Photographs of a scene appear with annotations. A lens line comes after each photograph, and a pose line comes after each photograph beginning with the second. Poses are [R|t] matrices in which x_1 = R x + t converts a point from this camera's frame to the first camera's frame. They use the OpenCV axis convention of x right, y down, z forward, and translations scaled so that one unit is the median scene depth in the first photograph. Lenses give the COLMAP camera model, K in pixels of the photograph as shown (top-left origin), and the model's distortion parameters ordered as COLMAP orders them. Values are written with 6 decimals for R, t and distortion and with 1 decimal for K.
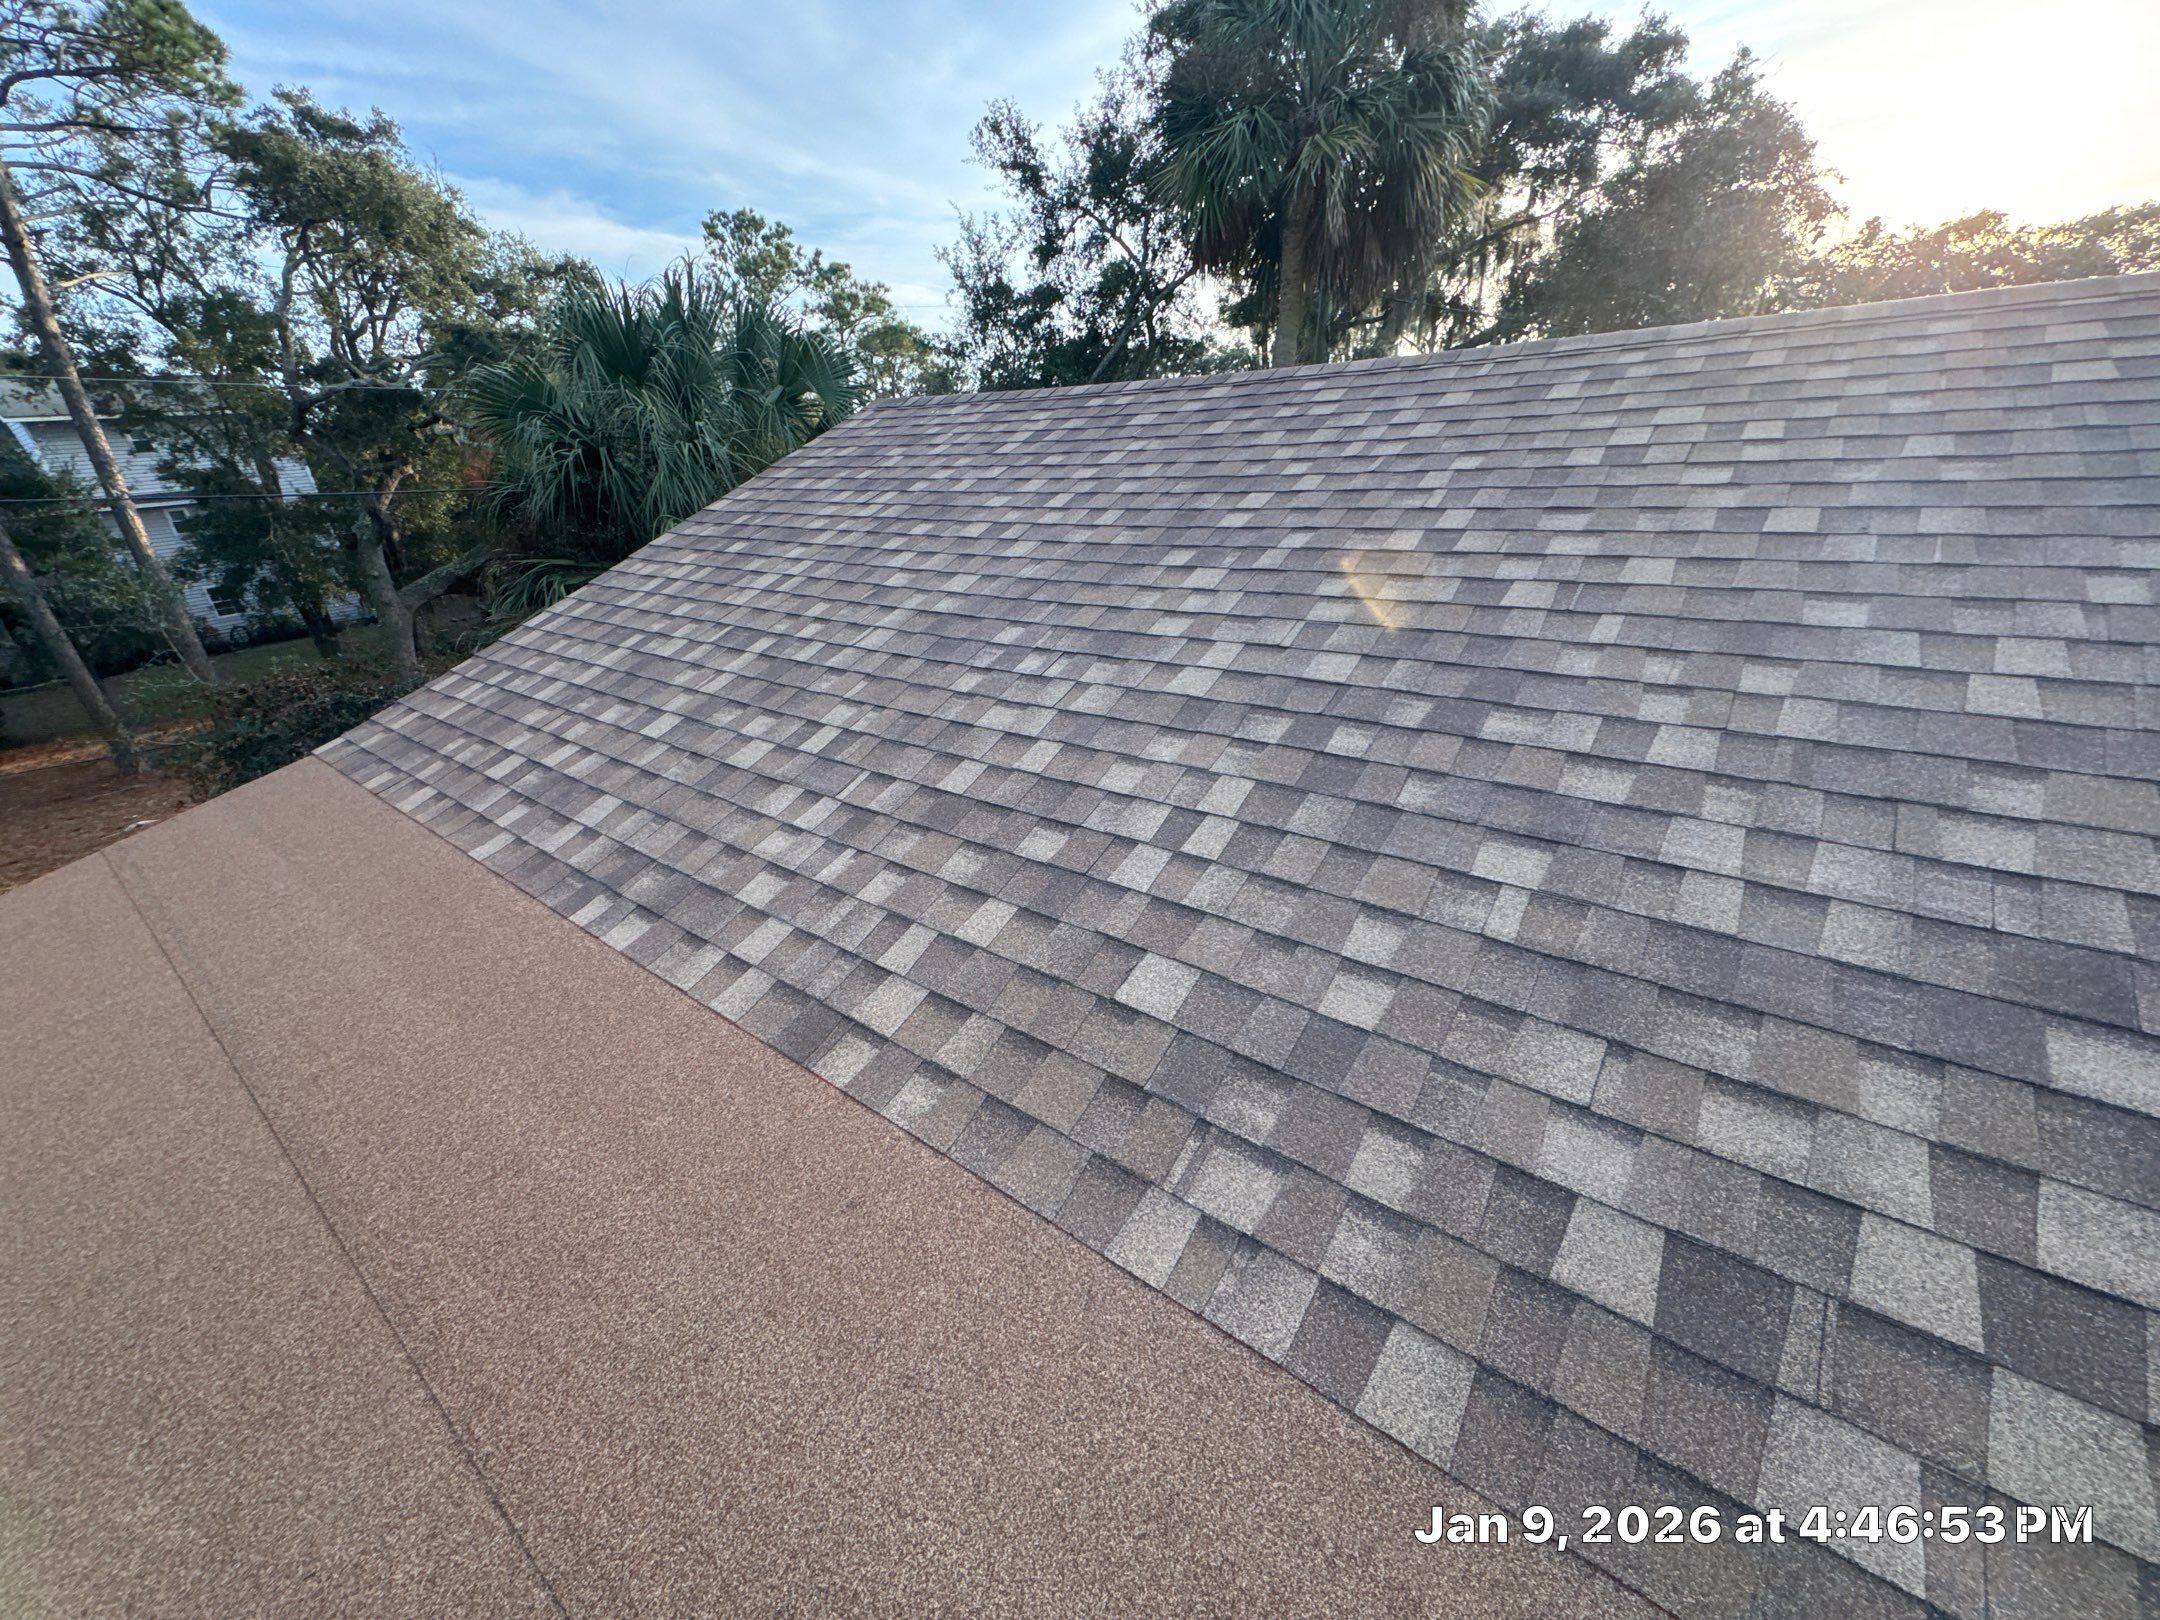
lens RADIAL K [[857.8, 0, 1078.8], [0, 857.8, 808.3], [0, 0, 1]] dist [-0.003979, 0.000071]
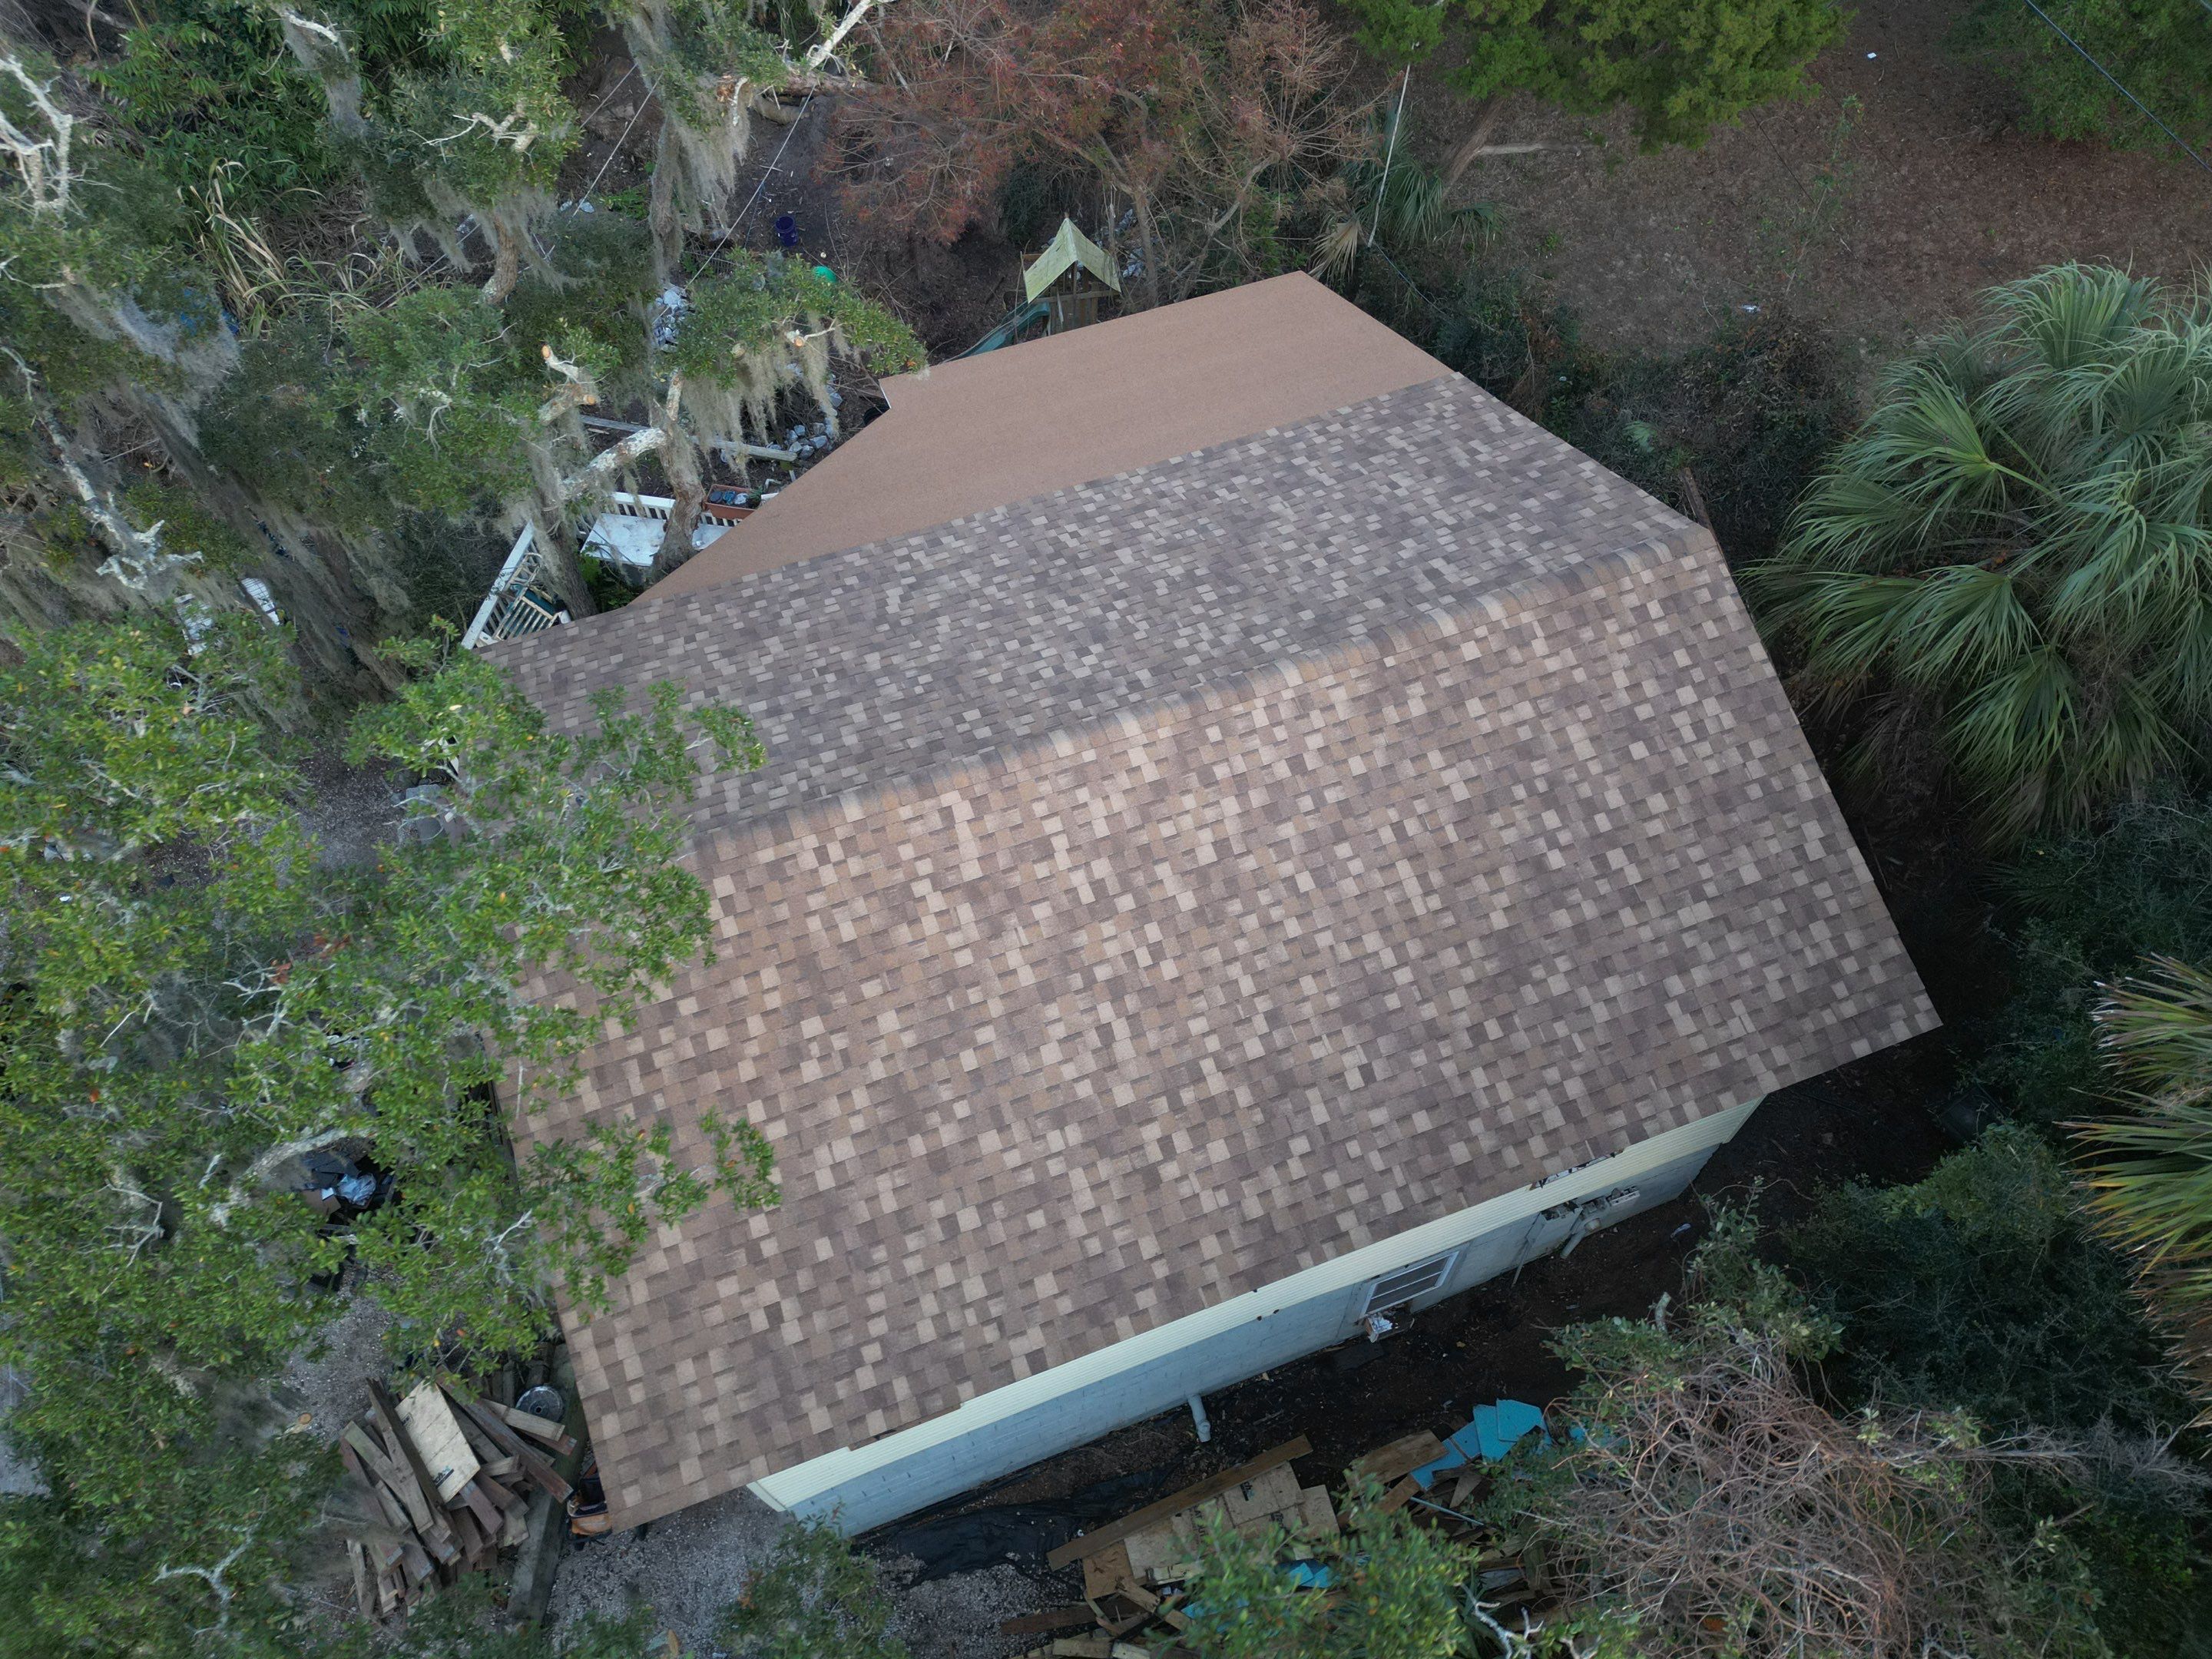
lens RADIAL K [[1539.6, 0, 1104.9], [0, 1539.6, 826.1], [0, 0, 1]] dist [0.082965, -0.080868]
pose [[-0.523939, 0.753356, -0.397420, 2.936061], [-0.301107, 0.272639, 0.913785, -4.641939], [0.796757, 0.598434, 0.083995, 1.057013]]
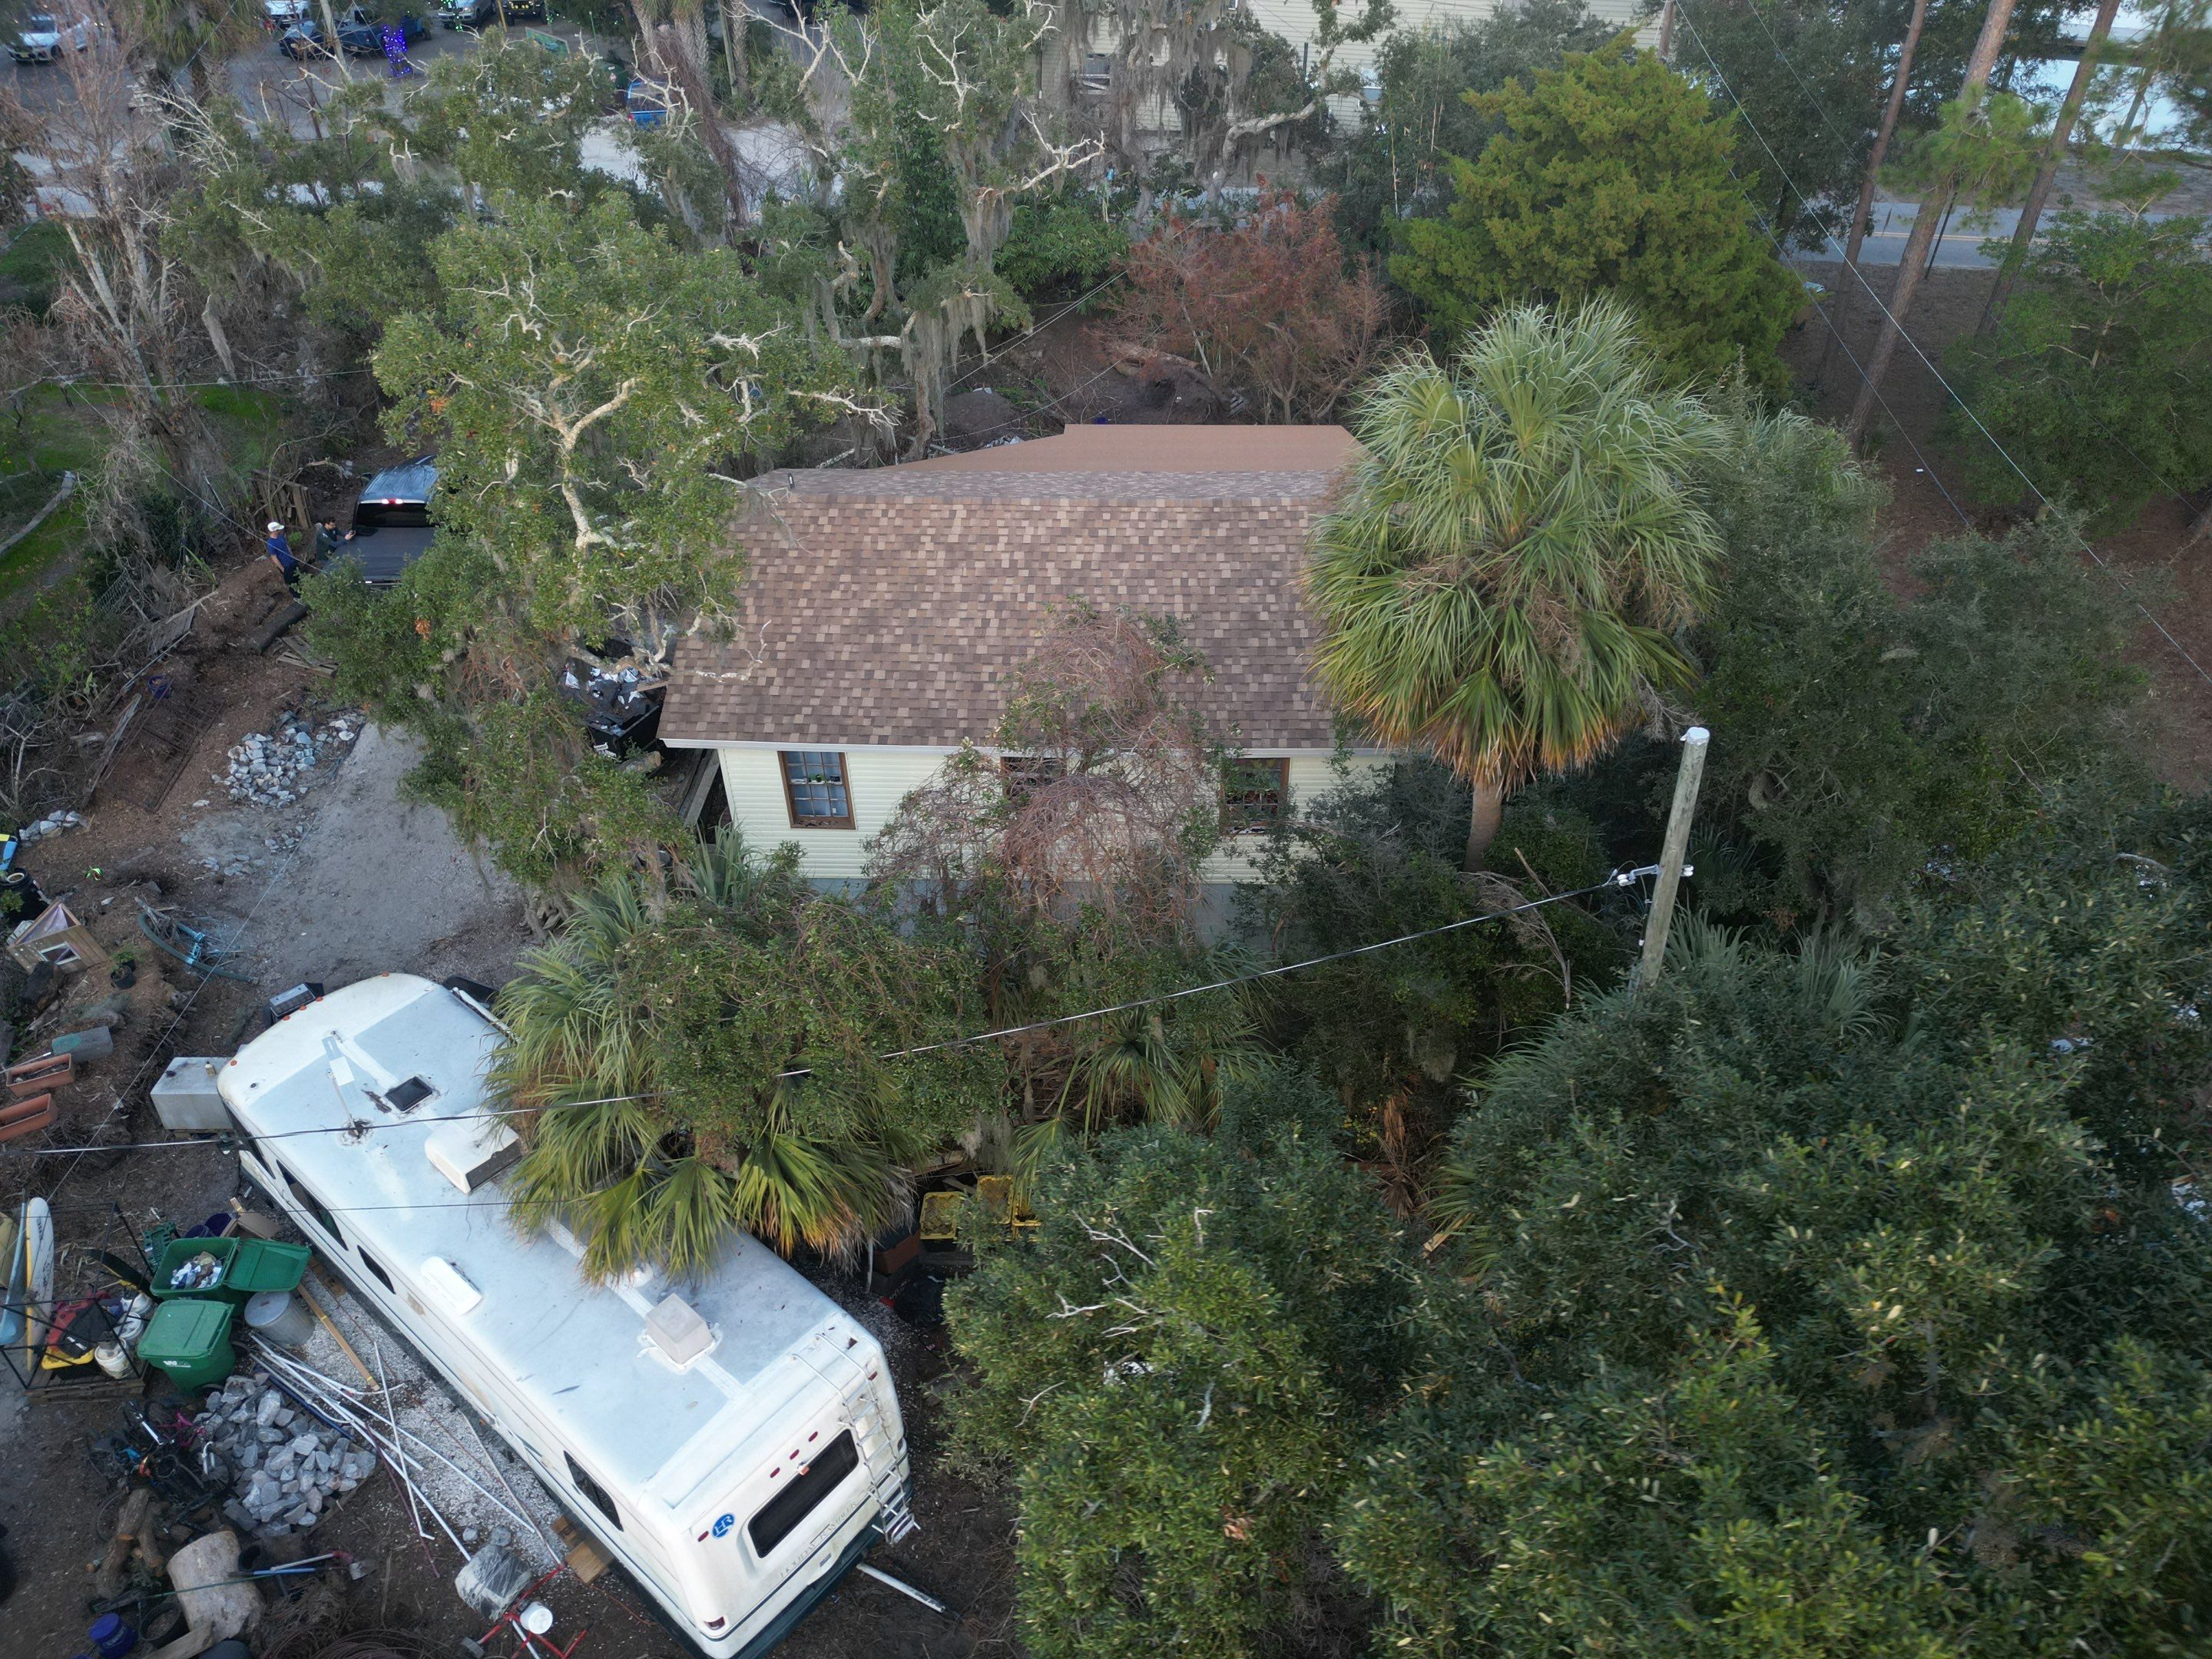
lens RADIAL K [[1539.6, 0, 1113.5], [0, 1539.6, 847.4], [0, 0, 1]] dist [0.082965, -0.080868]
pose [[-0.805761, 0.434452, -0.402493, 4.774427], [-0.180584, 0.467015, 0.865613, -6.941498], [0.564037, 0.770161, -0.297848, 5.255537]]
